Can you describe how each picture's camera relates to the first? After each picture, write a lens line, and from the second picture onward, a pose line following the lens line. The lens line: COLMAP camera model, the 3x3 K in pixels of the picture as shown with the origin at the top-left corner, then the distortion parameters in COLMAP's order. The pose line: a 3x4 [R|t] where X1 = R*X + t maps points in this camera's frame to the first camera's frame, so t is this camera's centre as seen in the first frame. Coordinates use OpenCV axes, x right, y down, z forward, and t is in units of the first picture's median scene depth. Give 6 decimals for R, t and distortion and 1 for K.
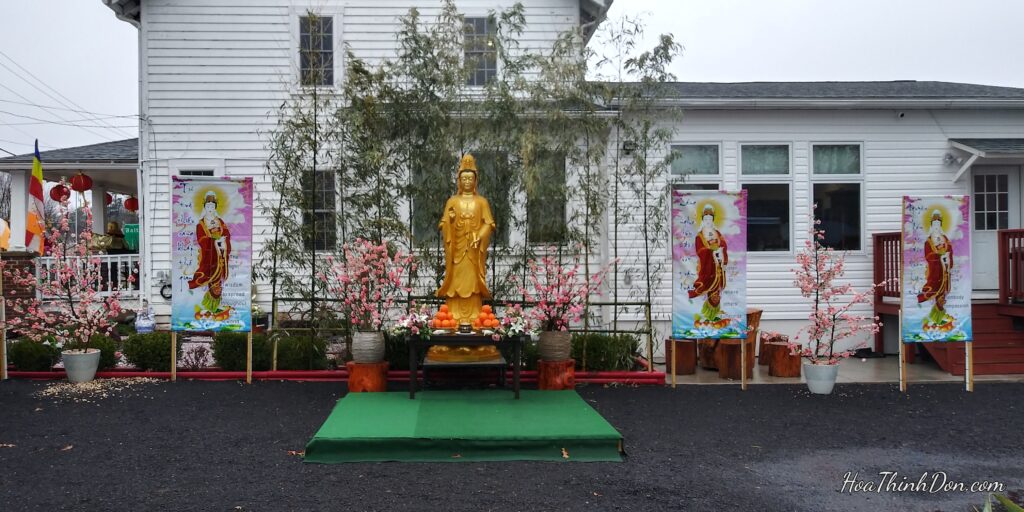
lens RADIAL K [[1344.9, 0, 512.5], [0, 1344.9, 255.8], [0, 0, 1]] dist [0.120835, 0.000000]
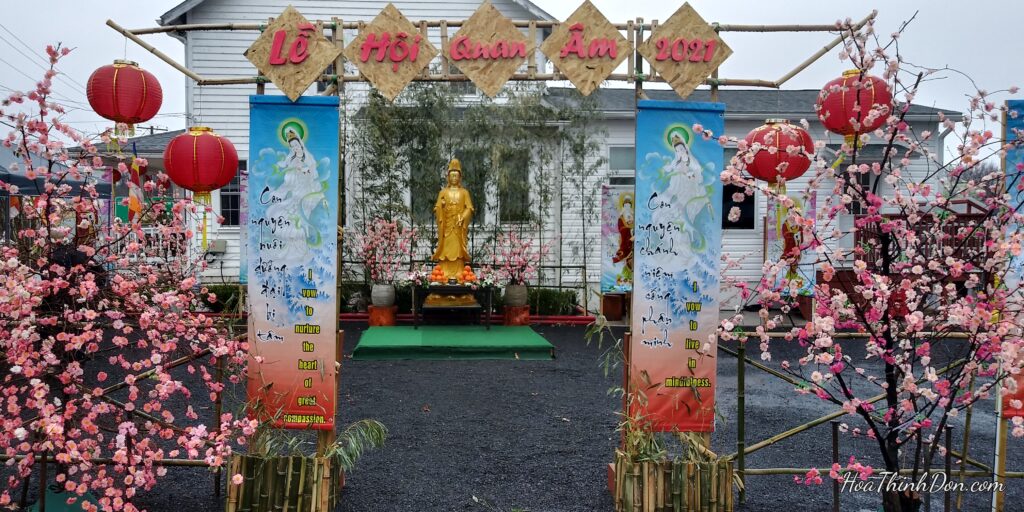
lens RADIAL K [[1344.9, 0, 510.9], [0, 1344.9, 257.7], [0, 0, 1]] dist [0.120835, 0.000000]
pose [[0.999855, 0.008506, 0.014719, 0.005073], [-0.008790, 0.999774, 0.019336, -0.000044], [-0.014551, -0.019462, 0.999705, -0.386239]]
